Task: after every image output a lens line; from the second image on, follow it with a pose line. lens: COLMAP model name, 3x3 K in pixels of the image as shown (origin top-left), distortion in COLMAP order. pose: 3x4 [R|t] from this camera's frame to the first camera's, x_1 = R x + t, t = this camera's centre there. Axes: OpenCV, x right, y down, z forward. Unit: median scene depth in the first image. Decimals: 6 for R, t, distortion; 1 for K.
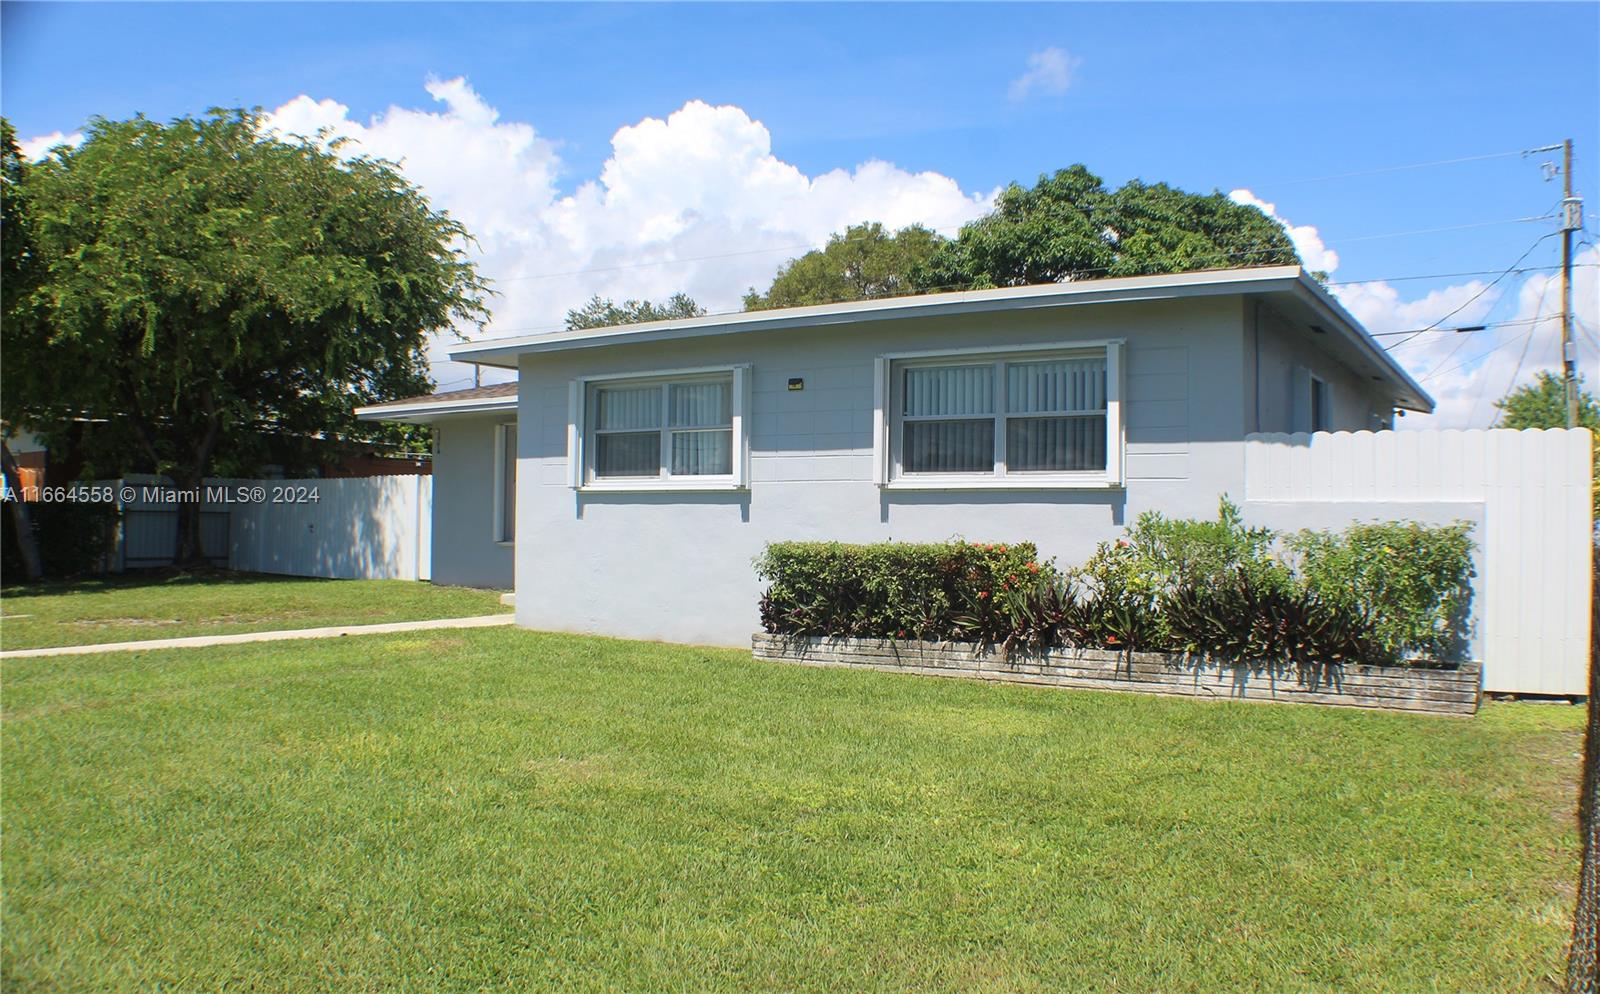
lens RADIAL K [[1232.7, 0, 800.0], [0, 1232.7, 497.0], [0, 0, 1]] dist [-0.205962, 0.079116]
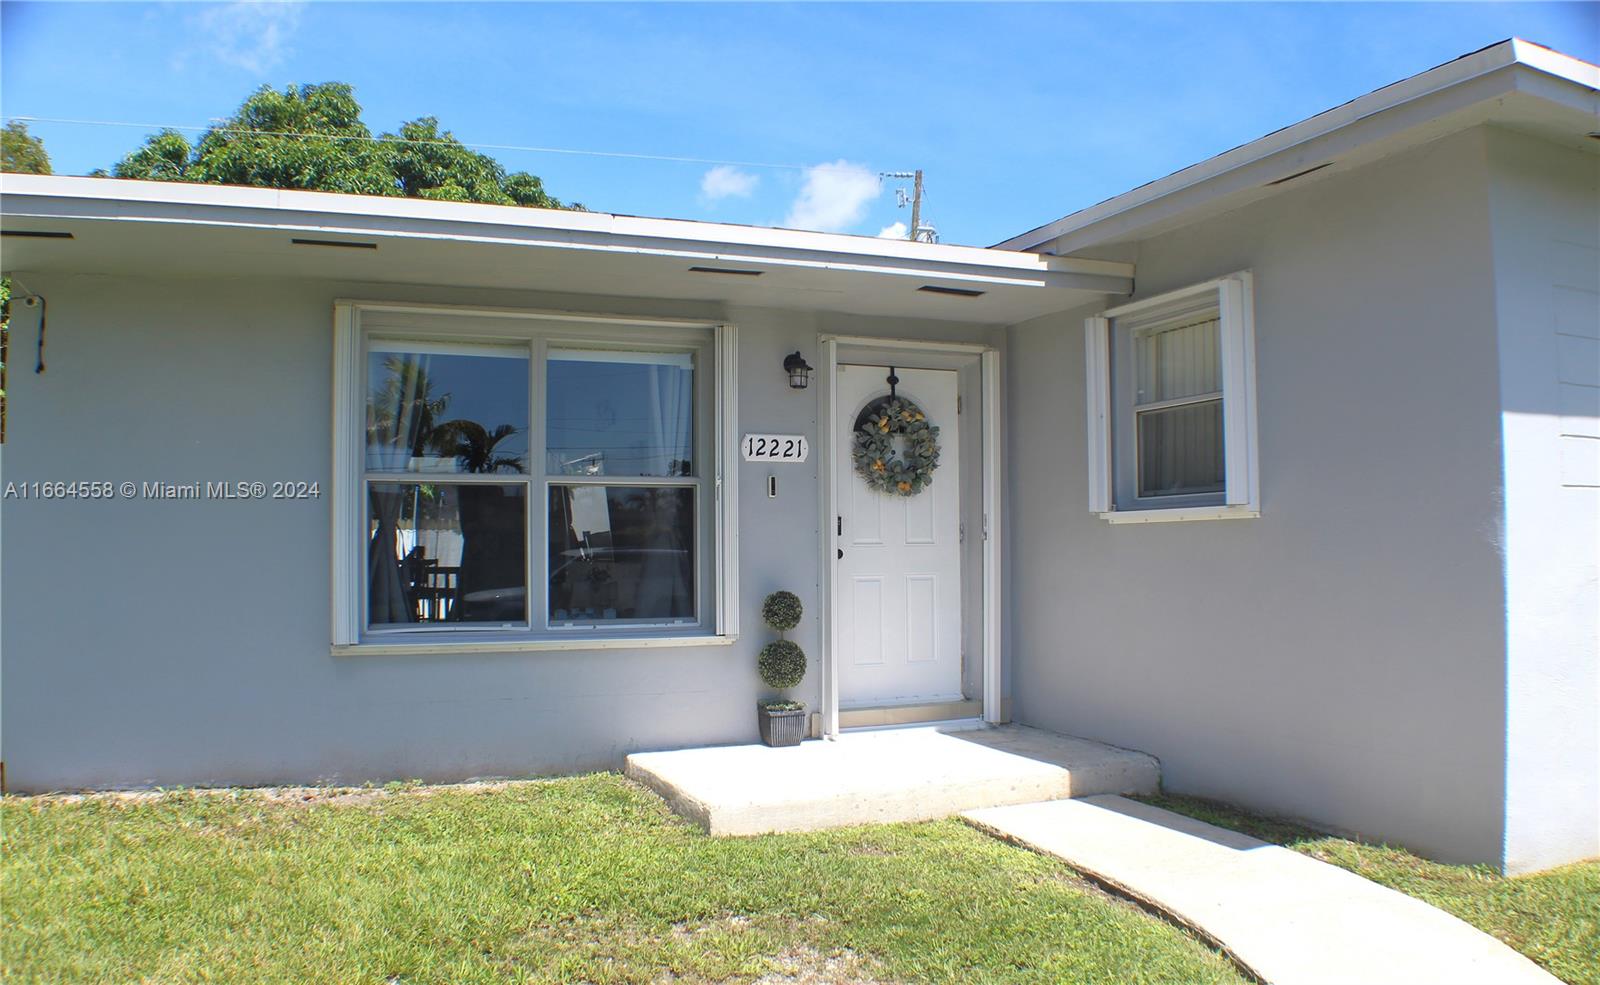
lens RADIAL K [[1232.8, 0, 792.9], [0, 1232.8, 456.5], [0, 0, 1]] dist [-0.207376, 0.083030]
pose [[0.576190, 0.042101, 0.816230, -0.723085], [-0.005844, 0.998859, -0.047396, -0.000962], [-0.817295, 0.022539, 0.575779, 1.120281]]
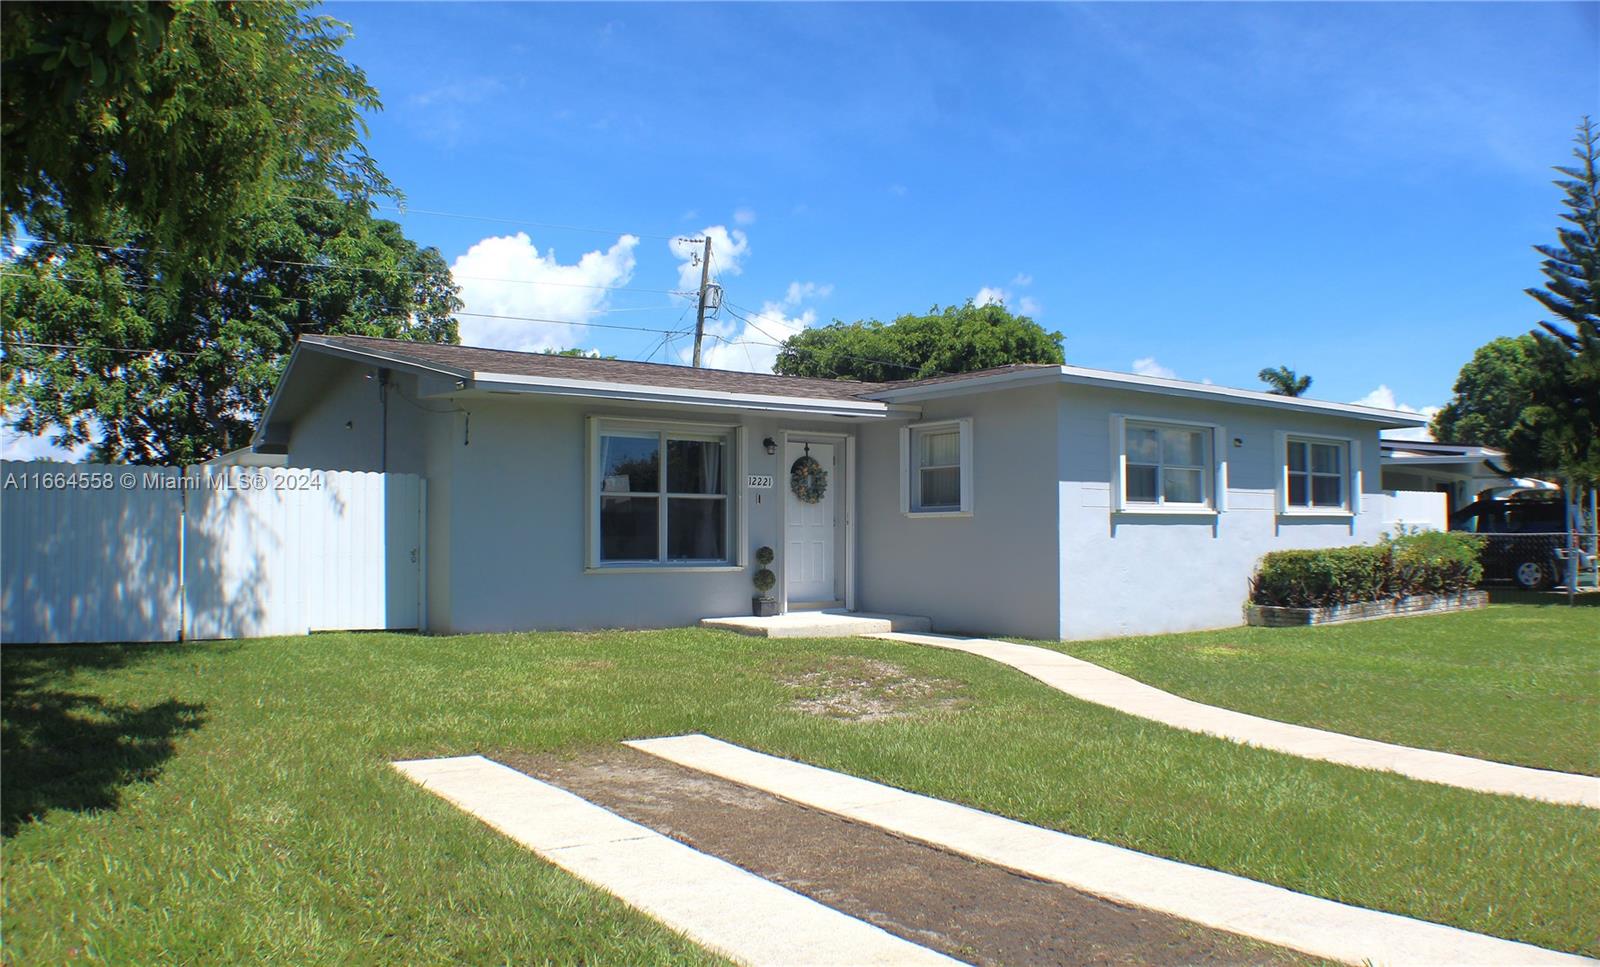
lens RADIAL K [[1234.9, 0, 797.1], [0, 1234.9, 453.7], [0, 0, 1]] dist [-0.197538, 0.002610]
pose [[0.363869, 0.052625, 0.929962, -1.488898], [-0.018431, 0.998614, -0.049298, 0.001156], [-0.931268, 0.000798, 0.364334, 0.948205]]
